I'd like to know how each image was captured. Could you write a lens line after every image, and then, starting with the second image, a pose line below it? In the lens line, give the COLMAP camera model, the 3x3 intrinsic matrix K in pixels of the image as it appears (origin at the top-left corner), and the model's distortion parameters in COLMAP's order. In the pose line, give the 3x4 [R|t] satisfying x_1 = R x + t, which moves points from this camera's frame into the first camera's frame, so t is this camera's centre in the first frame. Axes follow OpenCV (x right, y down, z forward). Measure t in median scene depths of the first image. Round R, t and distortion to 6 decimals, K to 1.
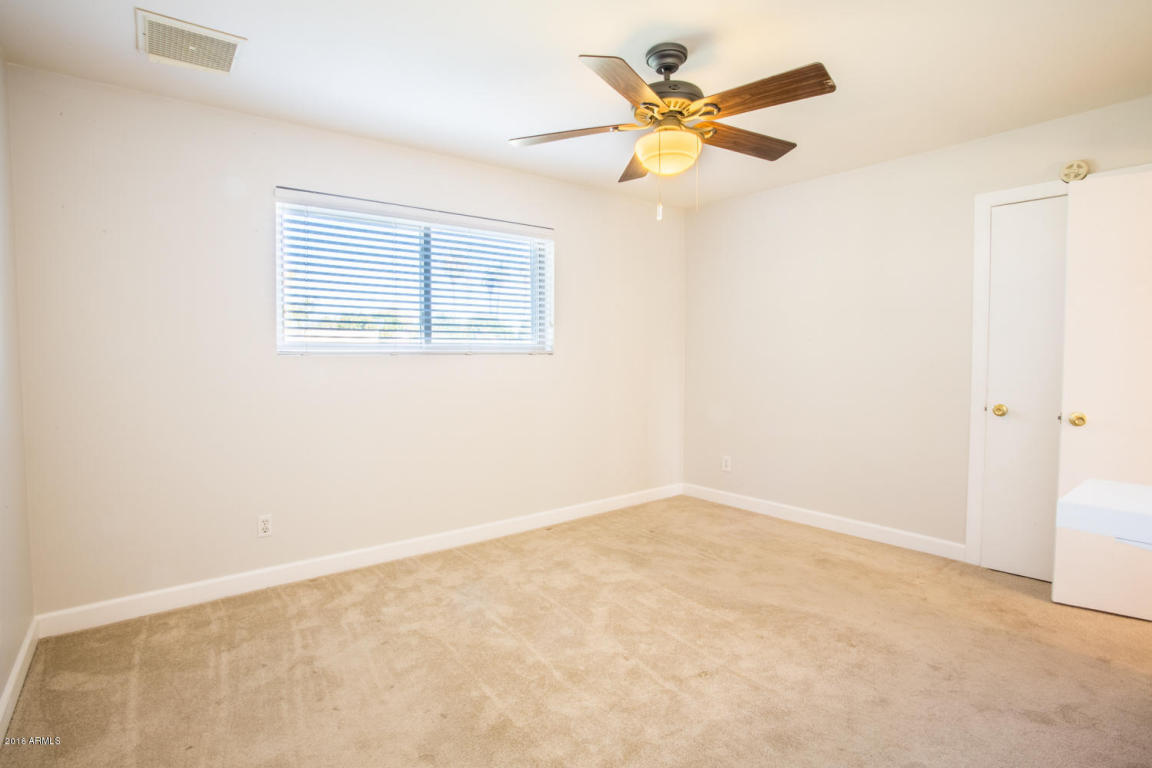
lens RADIAL K [[578.3, 0, 580.0], [0, 578.3, 383.1], [0, 0, 1]] dist [-0.027380, 0.000351]
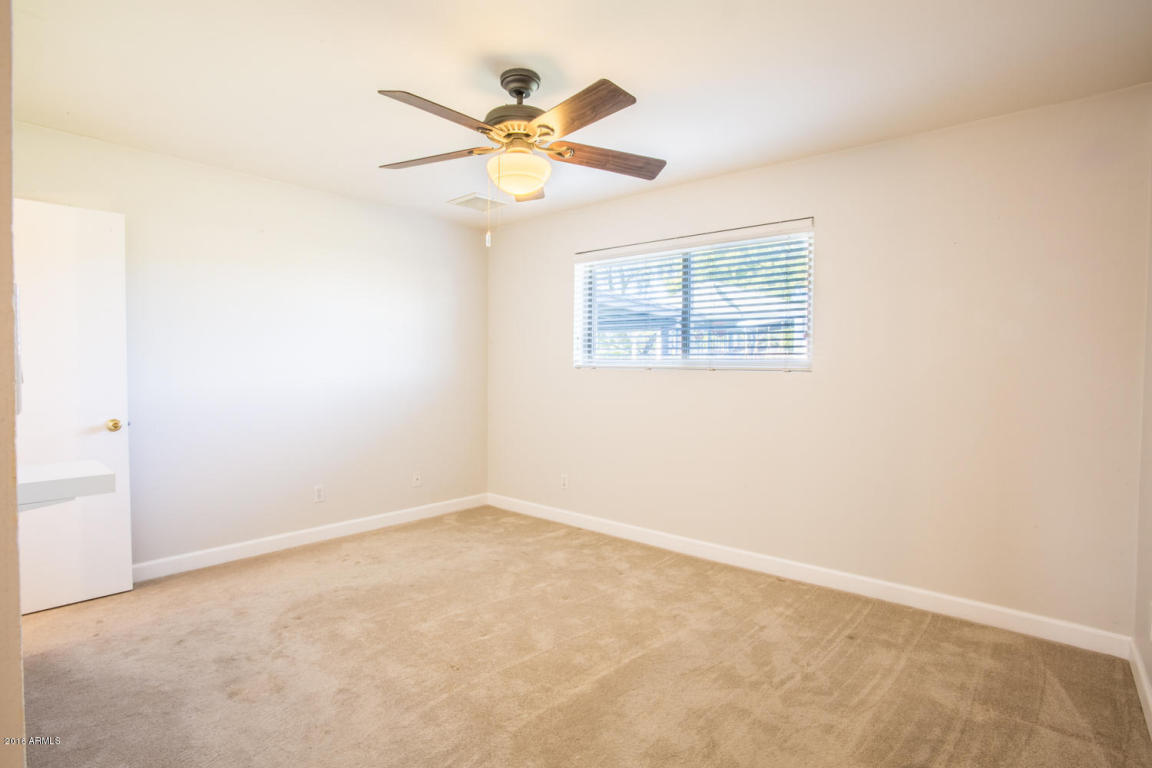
lens RADIAL K [[578.3, 0, 580.0], [0, 578.3, 383.1], [0, 0, 1]] dist [-0.027380, 0.000351]
pose [[0.199728, 0.036175, -0.979183, 0.773176], [-0.061637, 0.997803, 0.024290, -0.038519], [0.977911, 0.055503, 0.201519, 0.596137]]
